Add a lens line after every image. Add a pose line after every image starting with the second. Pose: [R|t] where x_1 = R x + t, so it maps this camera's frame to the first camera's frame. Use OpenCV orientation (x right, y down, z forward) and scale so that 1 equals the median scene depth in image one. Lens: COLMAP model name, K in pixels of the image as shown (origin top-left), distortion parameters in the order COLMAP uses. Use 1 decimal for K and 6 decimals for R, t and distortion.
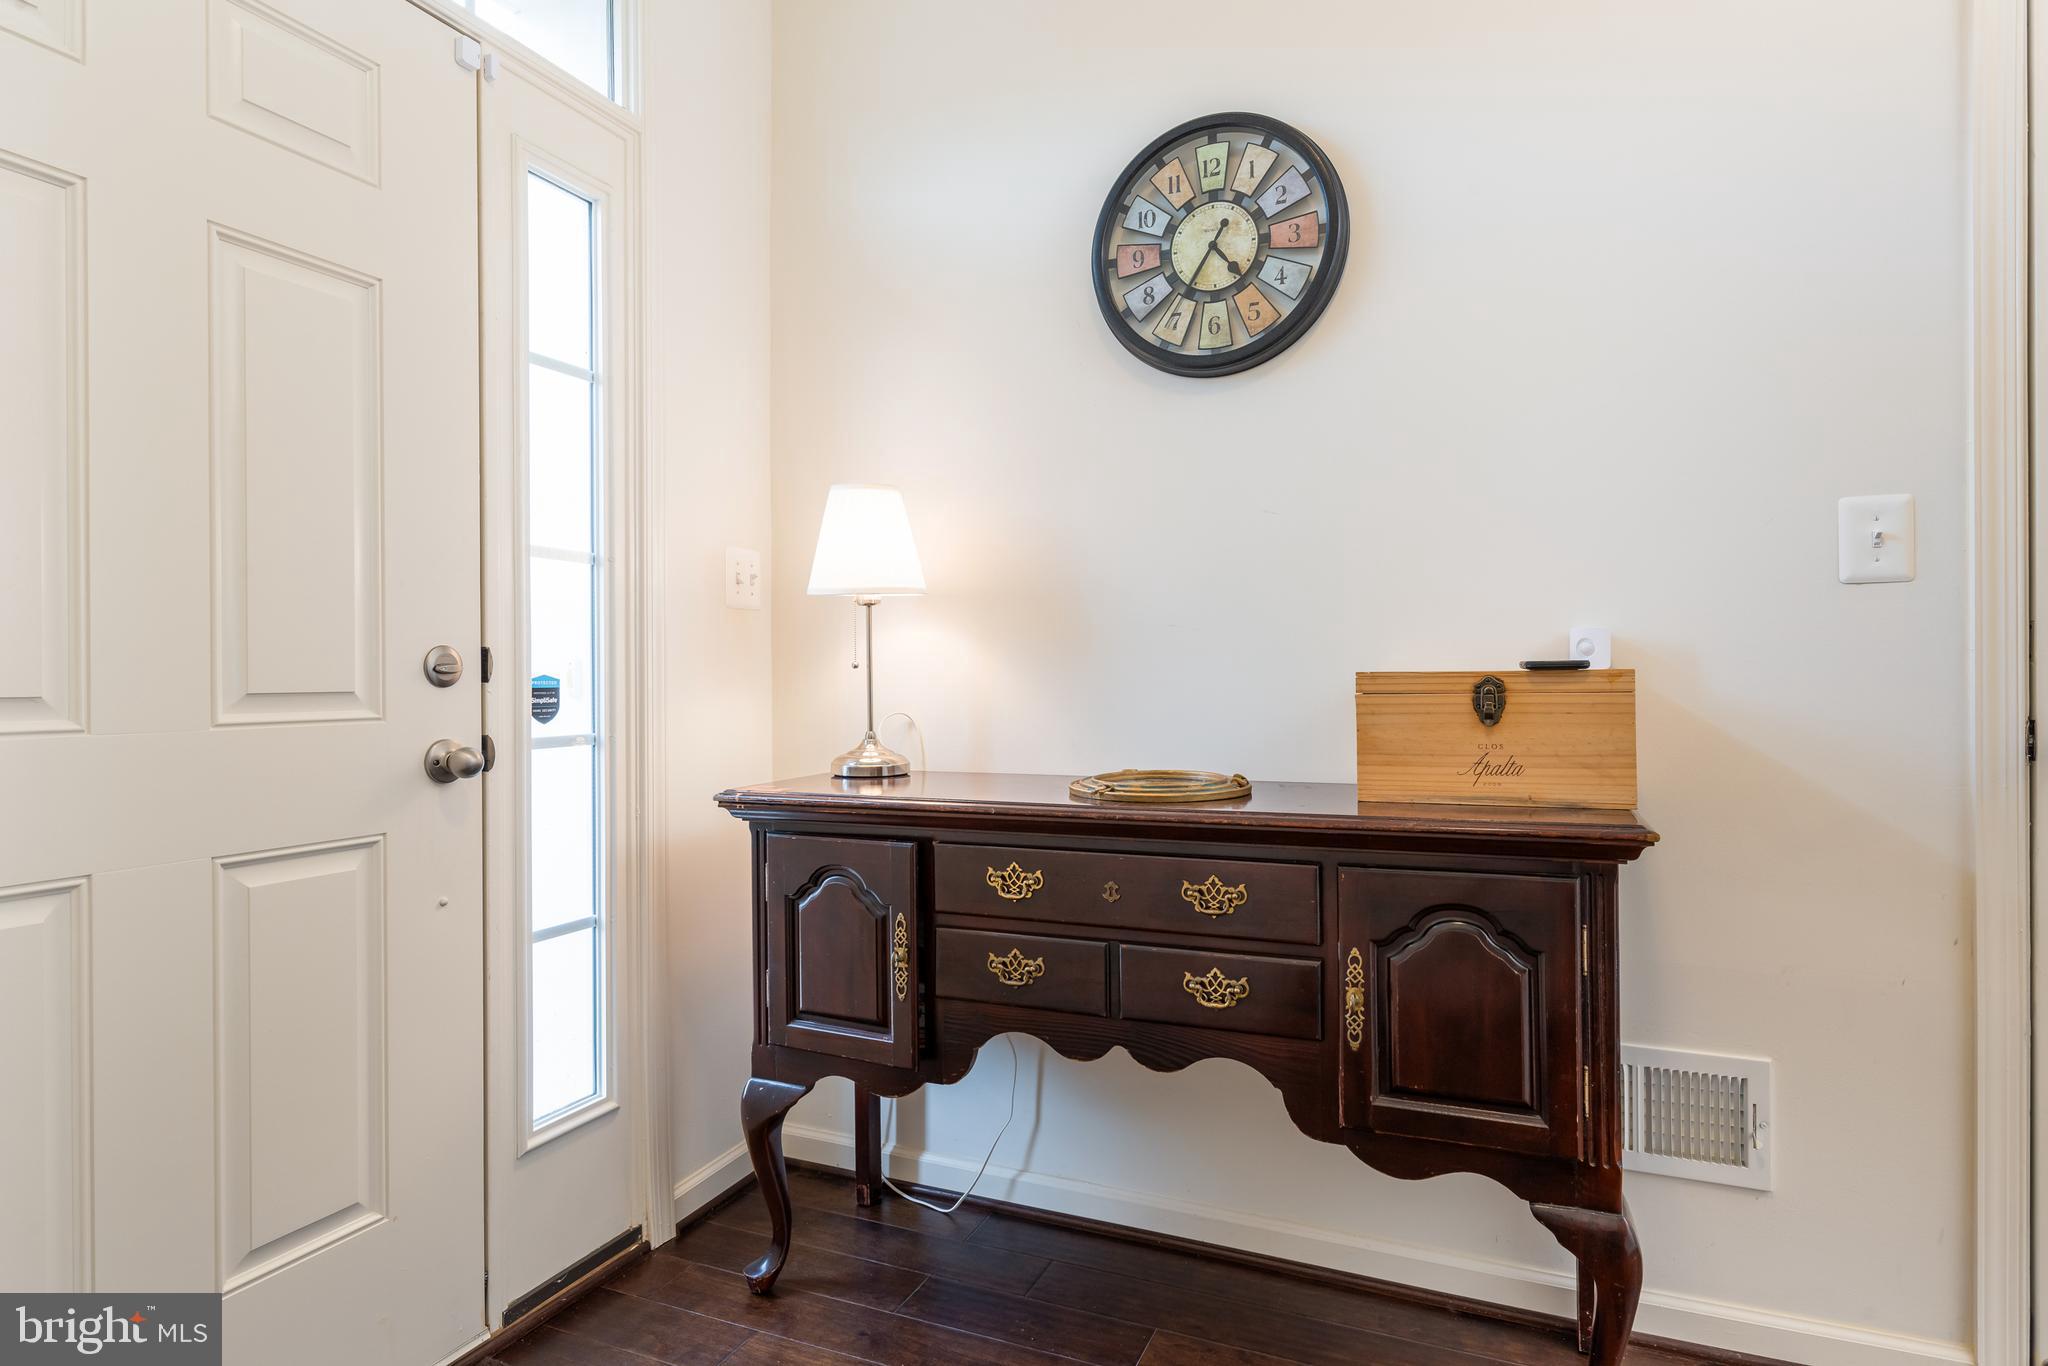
lens RADIAL K [[1110.8, 0, 1018.5], [0, 1110.8, 682.1], [0, 0, 1]] dist [-0.003840, -0.000242]
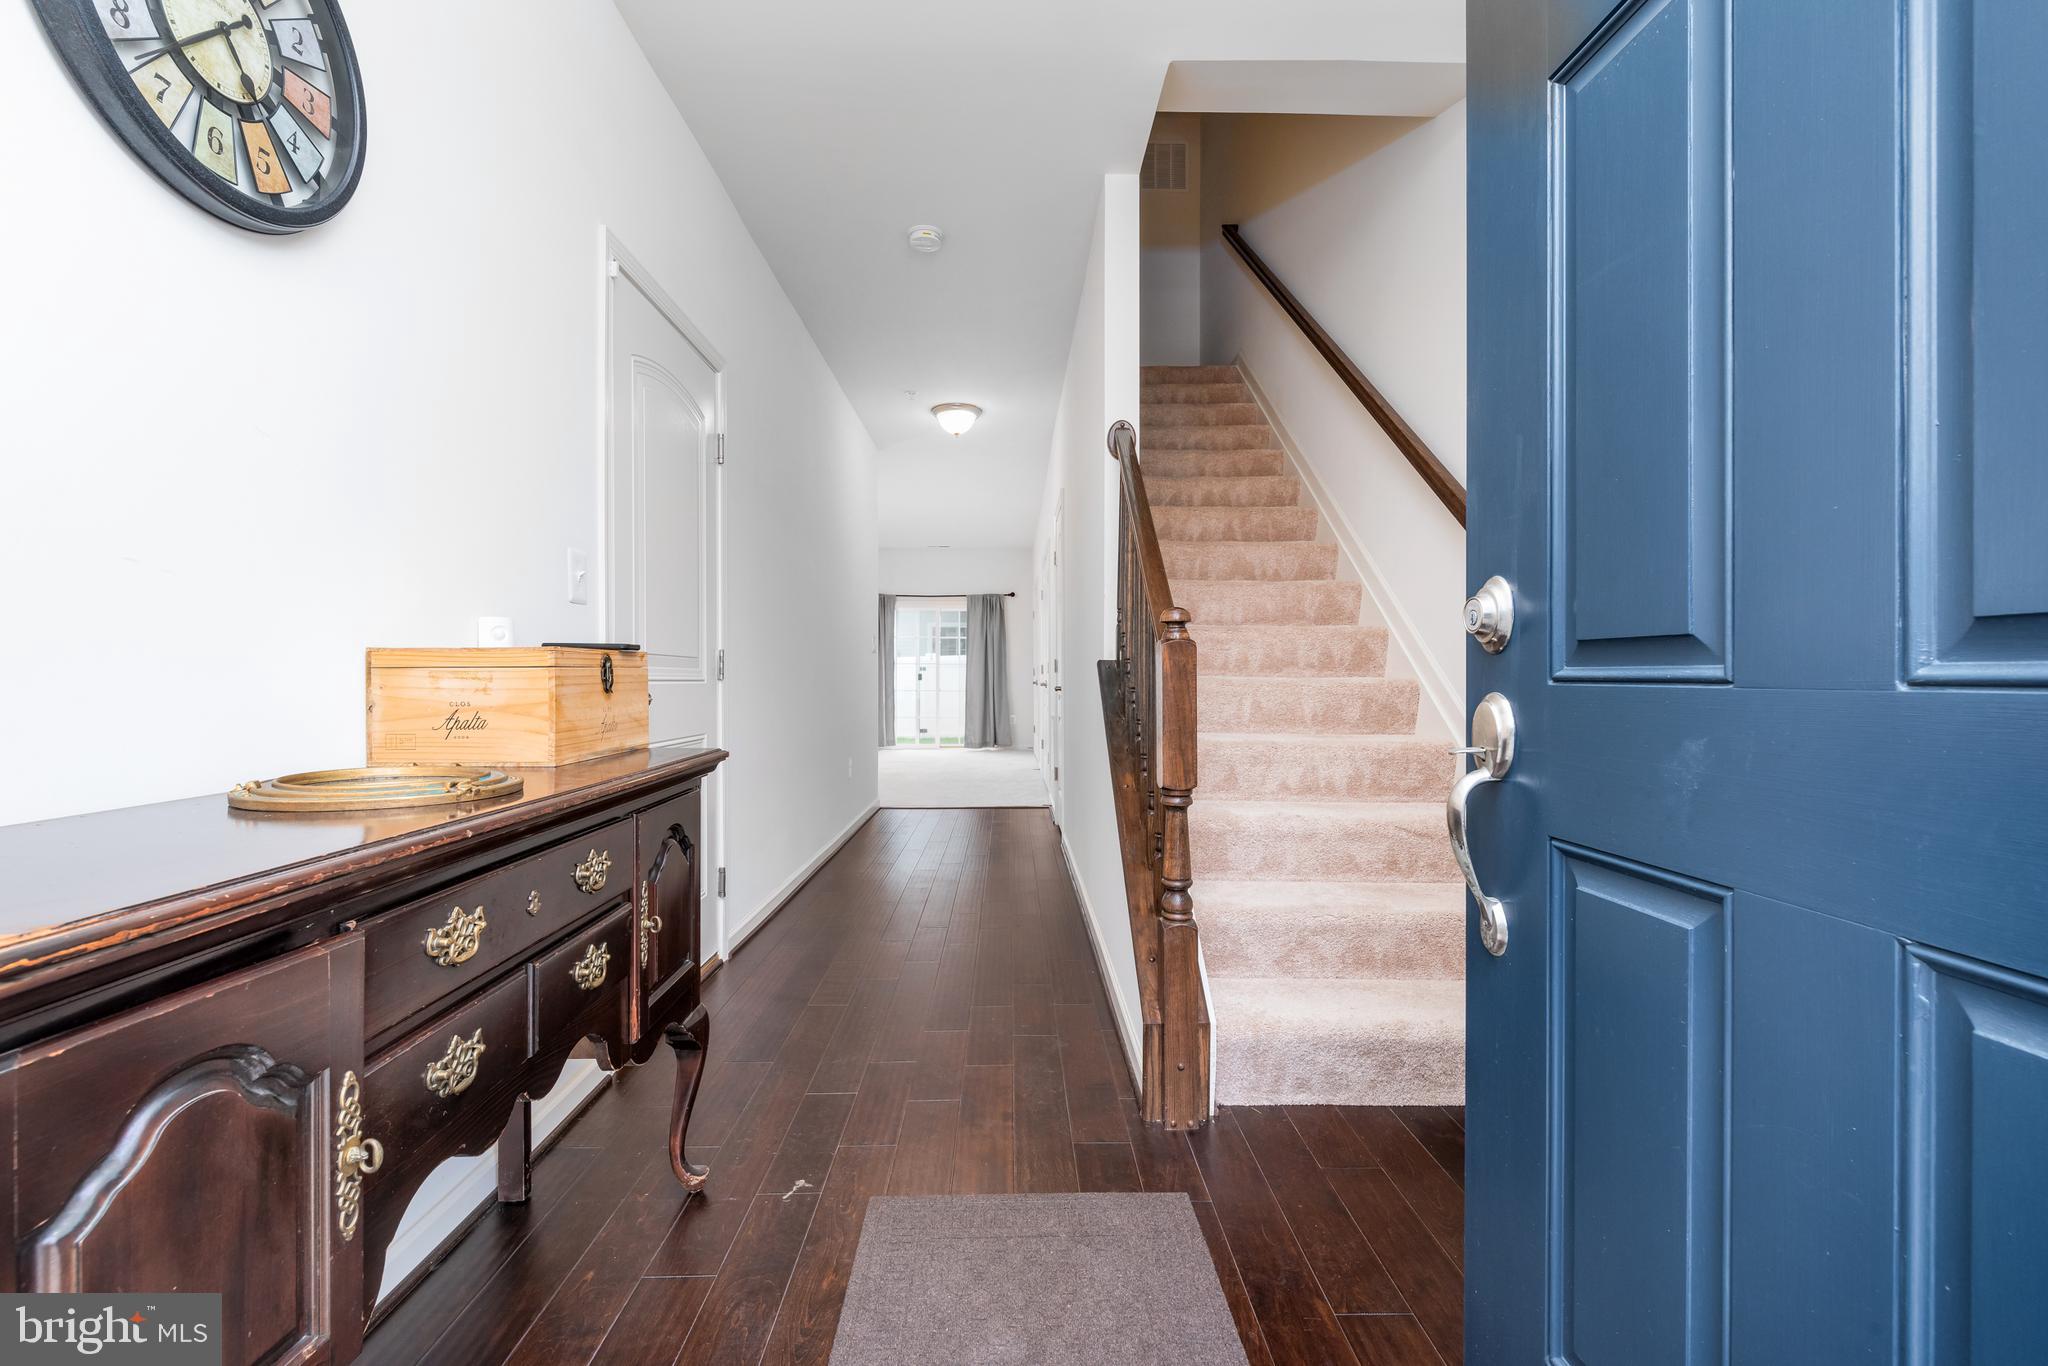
lens RADIAL K [[900.2, 0, 1020.7], [0, 900.2, 684.2], [0, 0, 1]] dist [-0.000900, -0.000132]
pose [[-0.439116, -0.004242, 0.898420, -0.566958], [-0.002948, 0.999990, 0.003281, 0.018431], [-0.898426, -0.001208, -0.439124, 0.807319]]
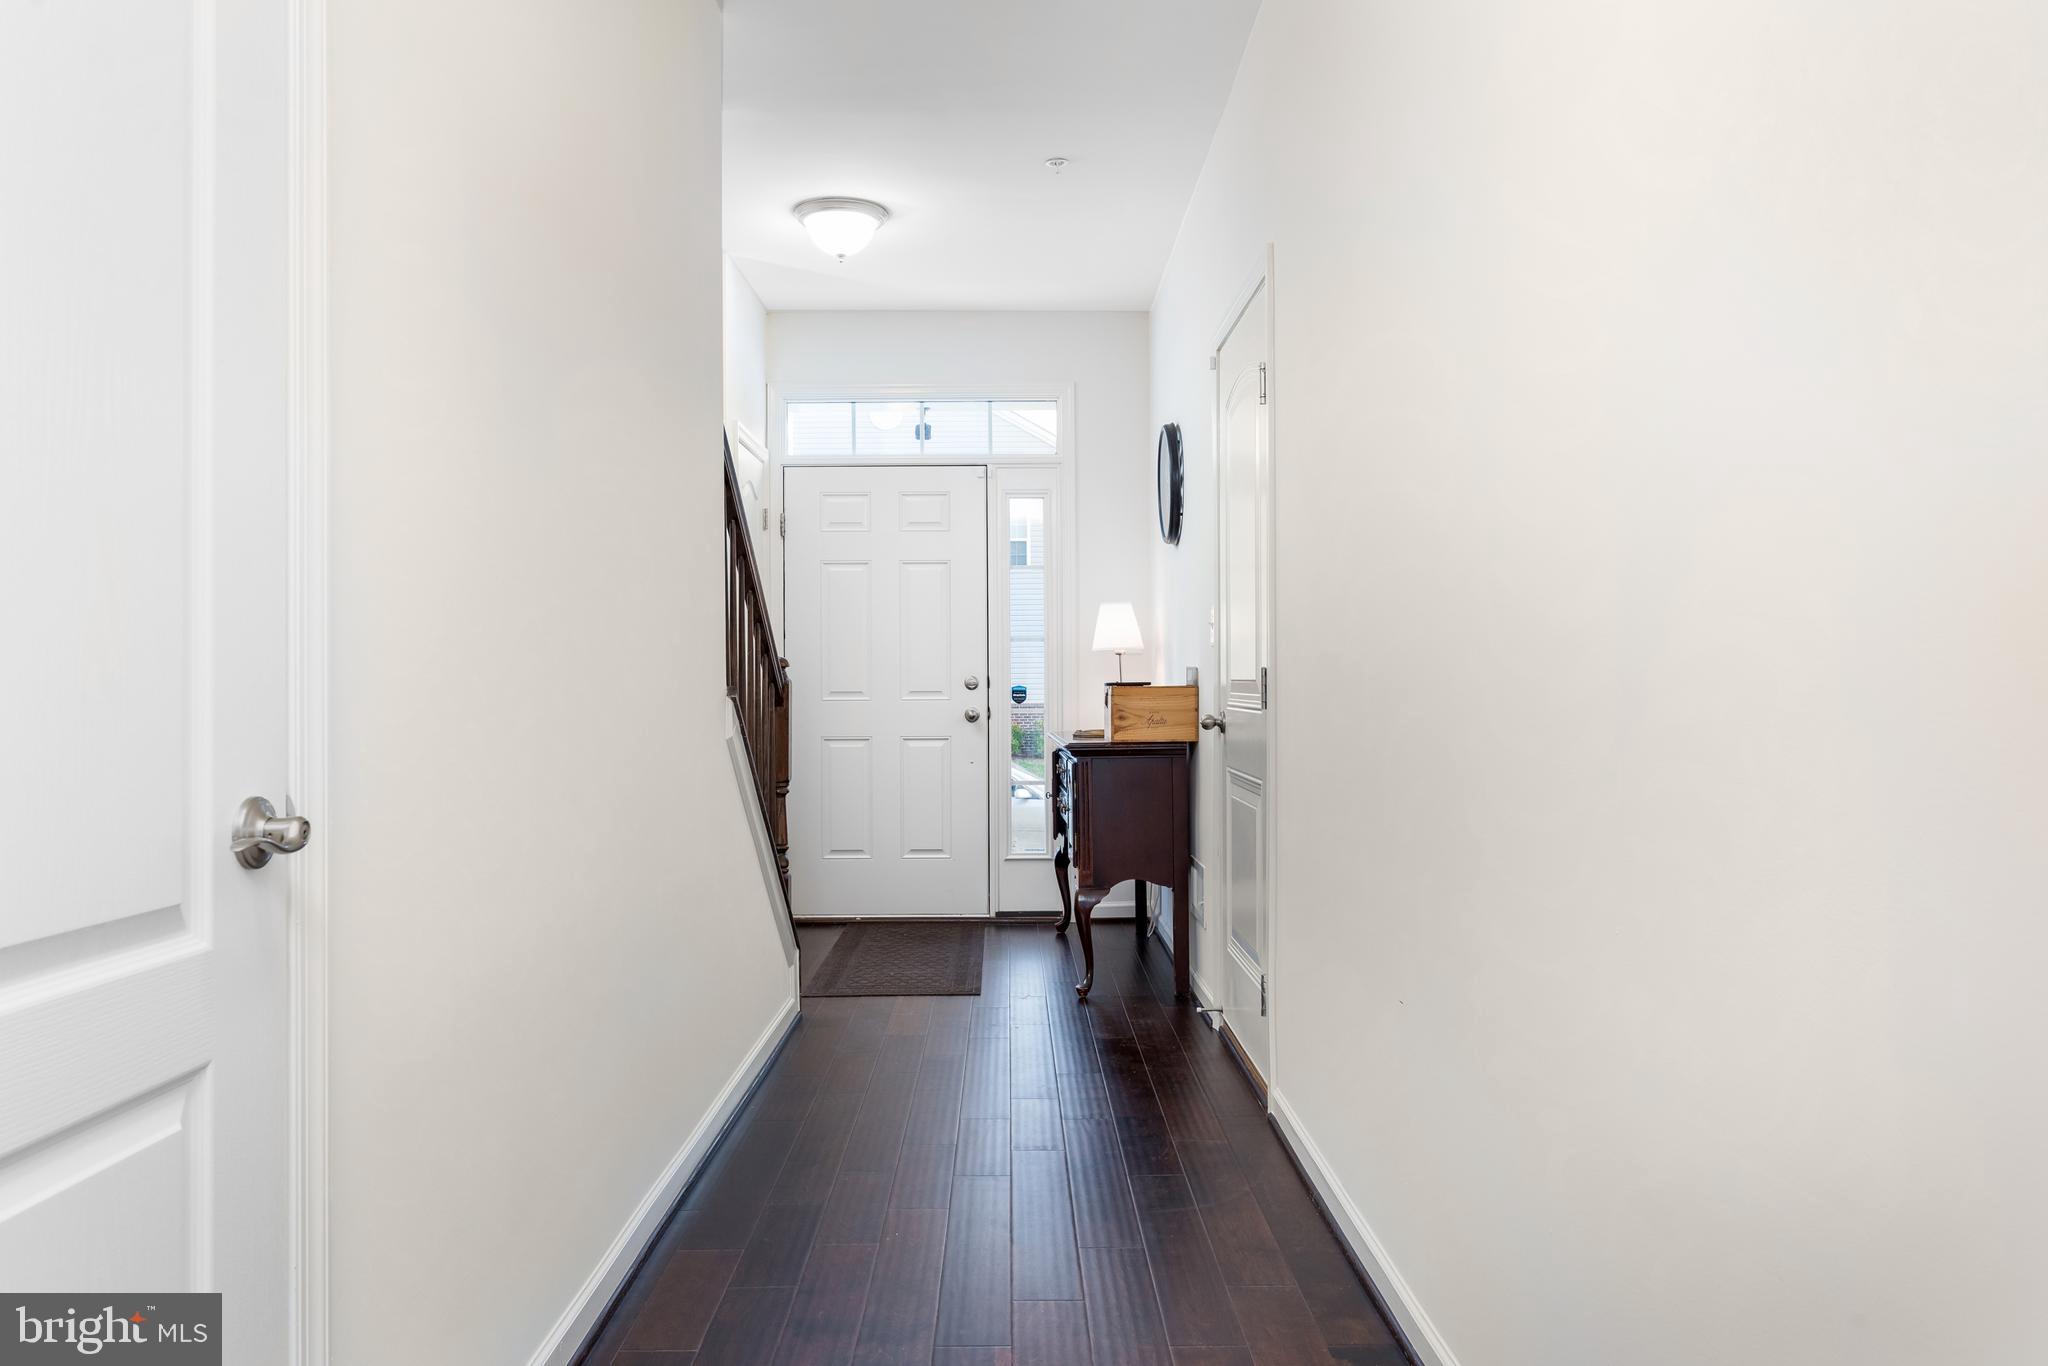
lens RADIAL K [[1425.9, 0, 1023.7], [0, 1425.9, 685.1], [0, 0, 1]] dist [0.000060, -0.000110]
pose [[0.430864, -0.010565, -0.902355, 2.978608], [0.001826, 0.999940, -0.010836, 0.032961], [0.902415, 0.003021, 0.430858, -0.524209]]
